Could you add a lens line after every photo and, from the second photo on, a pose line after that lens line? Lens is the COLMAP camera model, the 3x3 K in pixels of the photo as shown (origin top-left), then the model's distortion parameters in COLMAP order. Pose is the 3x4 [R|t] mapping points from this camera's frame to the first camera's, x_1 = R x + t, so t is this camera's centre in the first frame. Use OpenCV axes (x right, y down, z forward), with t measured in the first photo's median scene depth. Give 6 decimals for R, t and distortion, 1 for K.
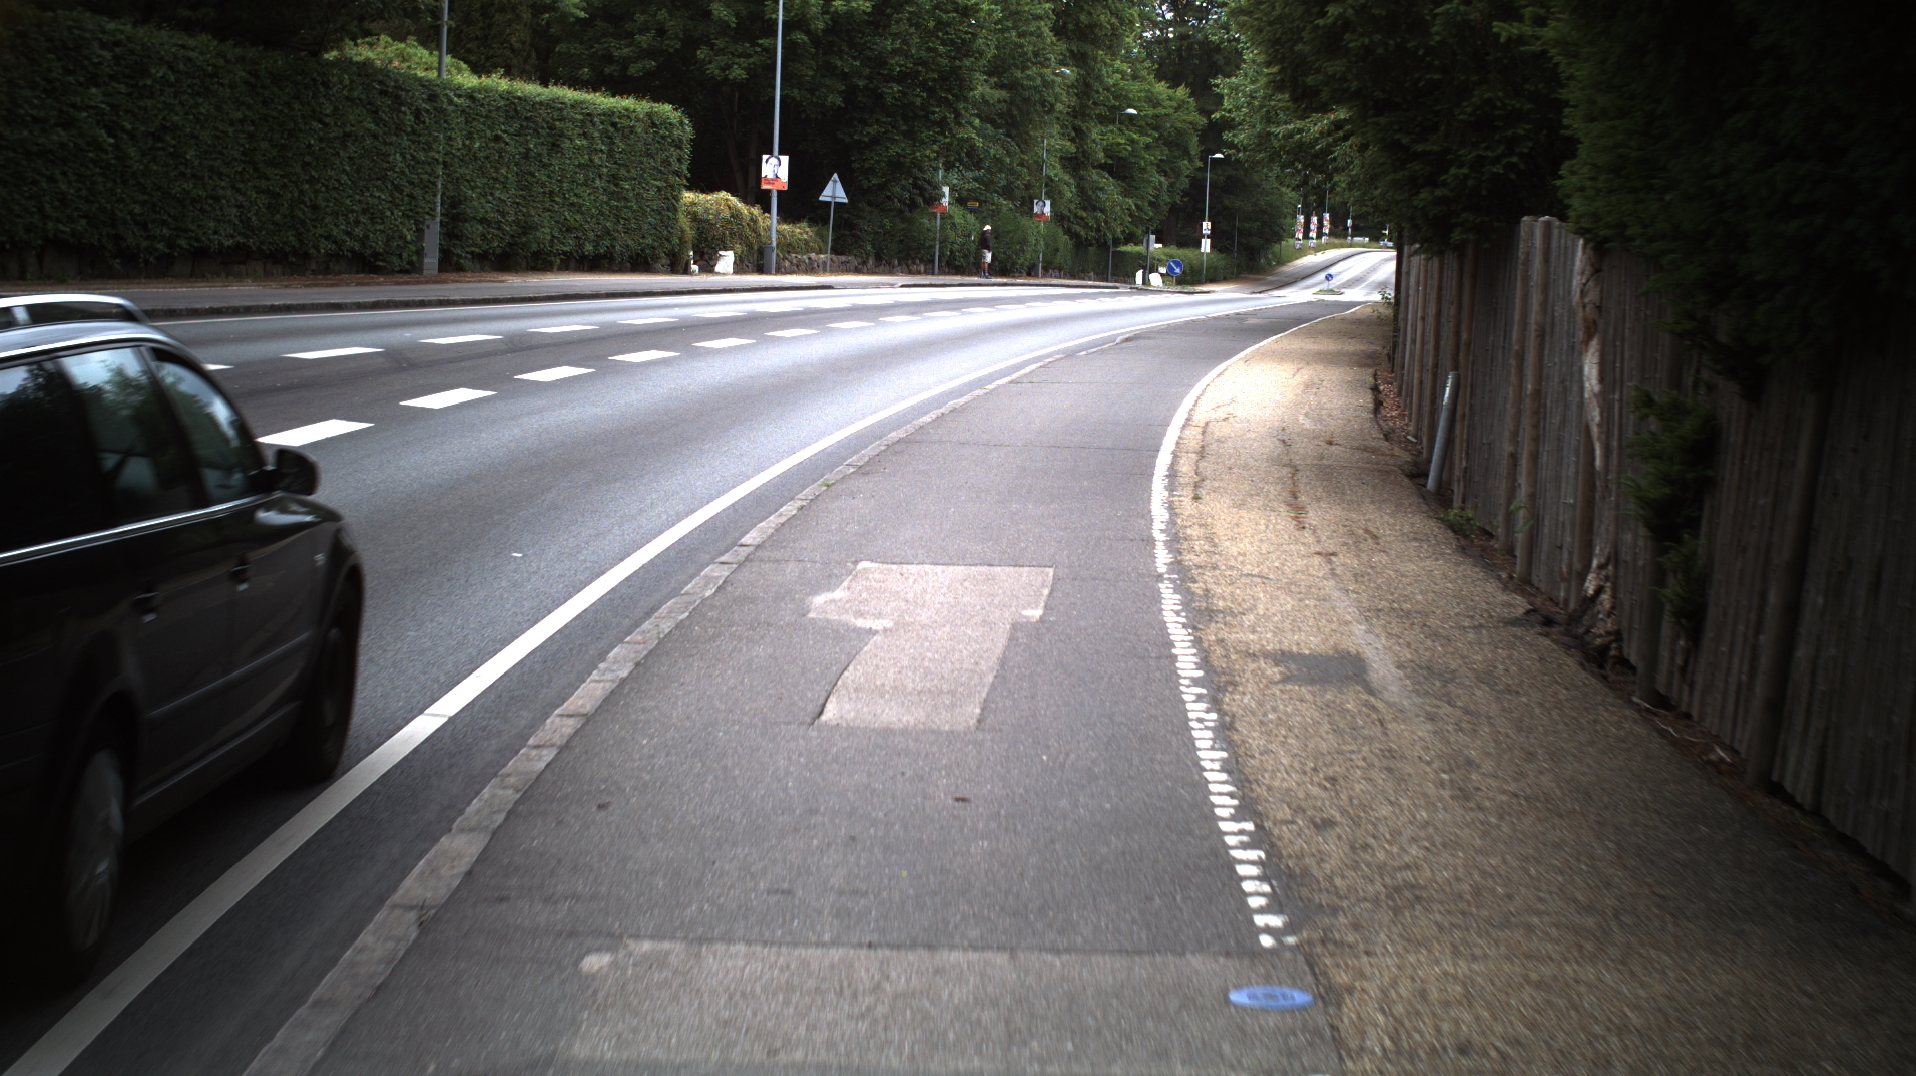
lens RADIAL K [[3452.3, 0, 960.6], [0, 3452.3, 540.9], [0, 0, 1]] dist [-0.239535, 0.000000]
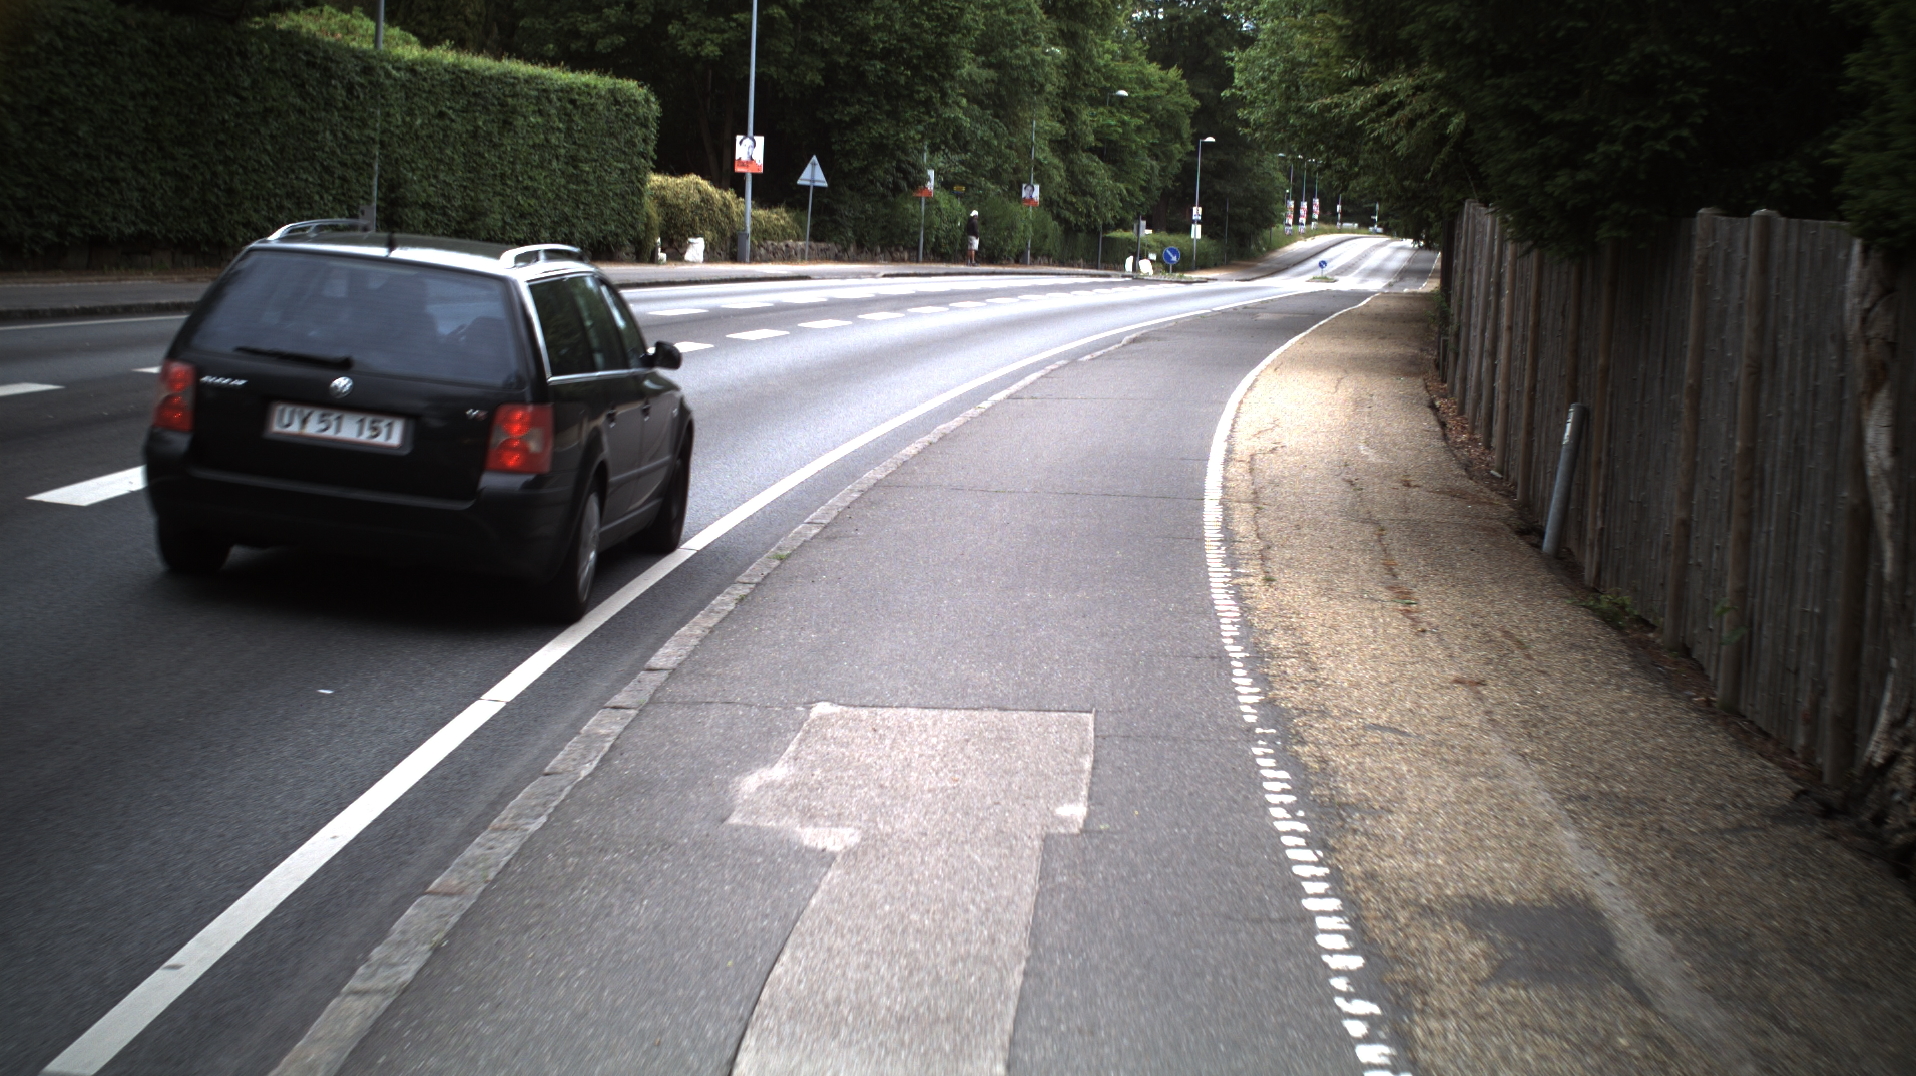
lens RADIAL K [[3452.3, 0, 957.1], [0, 3452.3, 536.0], [0, 0, 1]] dist [-0.239535, 0.000000]
pose [[0.999990, 0.002131, 0.003842, -0.000939], [-0.002144, 0.999993, 0.003186, -0.008601], [-0.003835, -0.003194, 0.999988, 0.087243]]
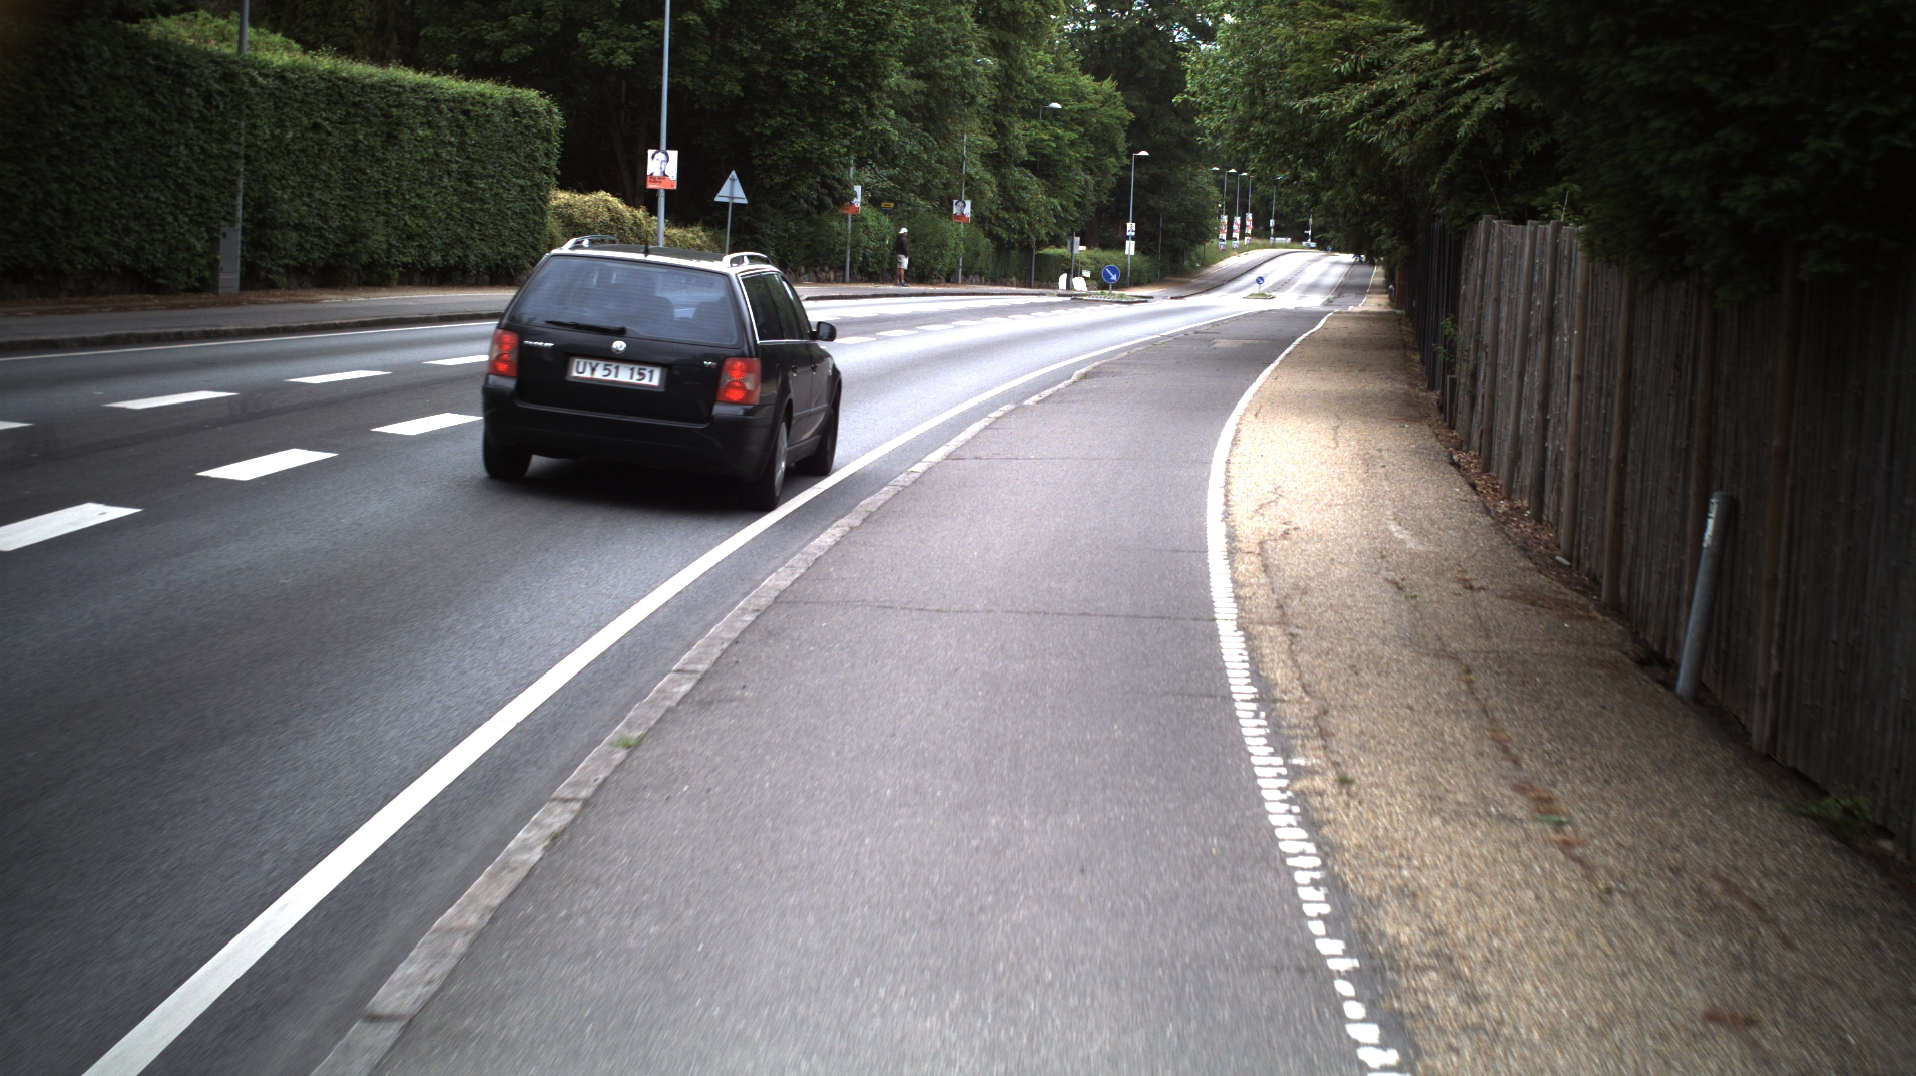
lens RADIAL K [[3452.3, 0, 950.3], [0, 3452.3, 536.2], [0, 0, 1]] dist [-0.239535, 0.000000]
pose [[0.999750, -0.003690, 0.022052, -0.000432], [0.003723, 0.999992, -0.001442, -0.017120], [-0.022046, 0.001524, 0.999756, 0.174074]]
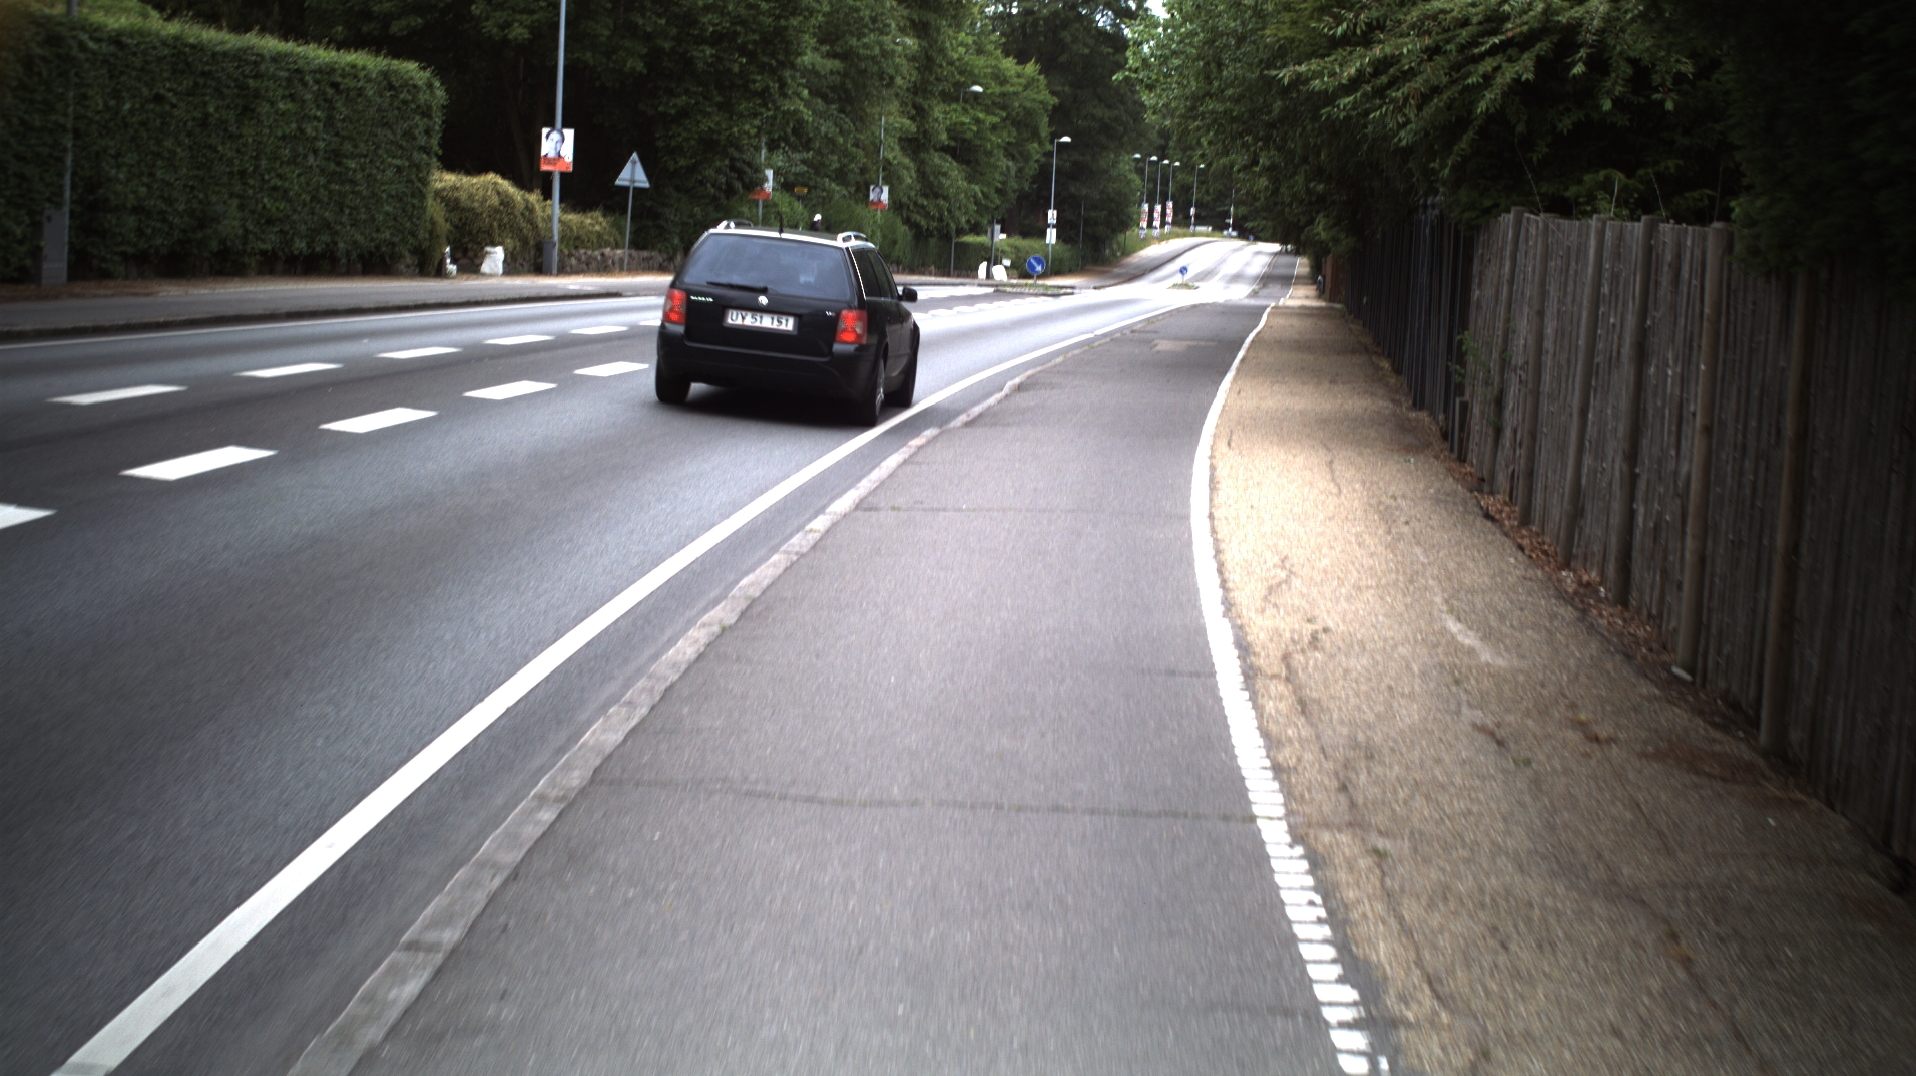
lens RADIAL K [[3452.3, 0, 957.3], [0, 3452.3, 525.2], [0, 0, 1]] dist [-0.239535, 0.000000]
pose [[0.998814, 0.002208, 0.048630, 0.001999], [-0.002179, 0.999997, -0.000651, -0.025461], [-0.048632, 0.000544, 0.998817, 0.261146]]
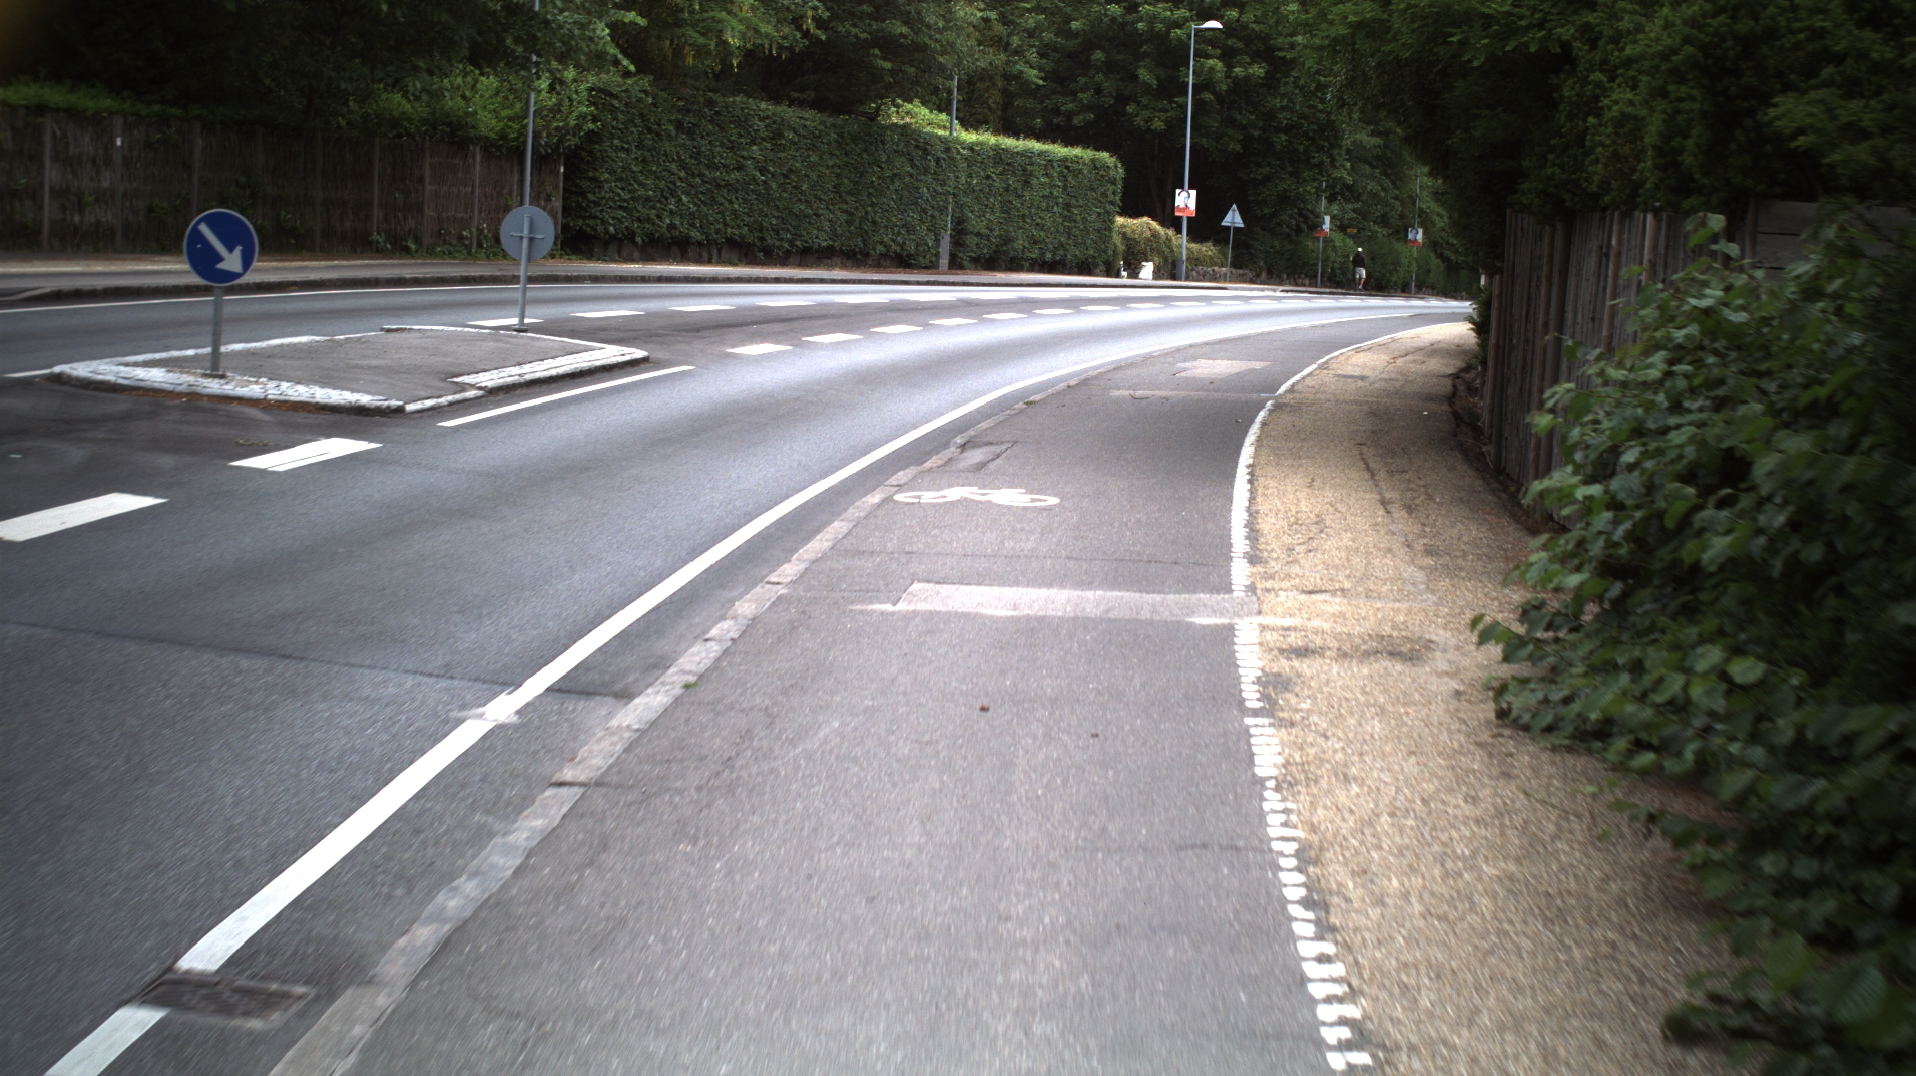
lens RADIAL K [[3452.3, 0, 962.6], [0, 3452.3, 544.0], [0, 0, 1]] dist [-0.239535, 0.000000]
pose [[0.992596, 0.016740, -0.120305, 0.030092], [-0.017660, 0.999822, -0.006591, 0.045934], [0.120174, 0.008667, 0.992715, -0.432925]]
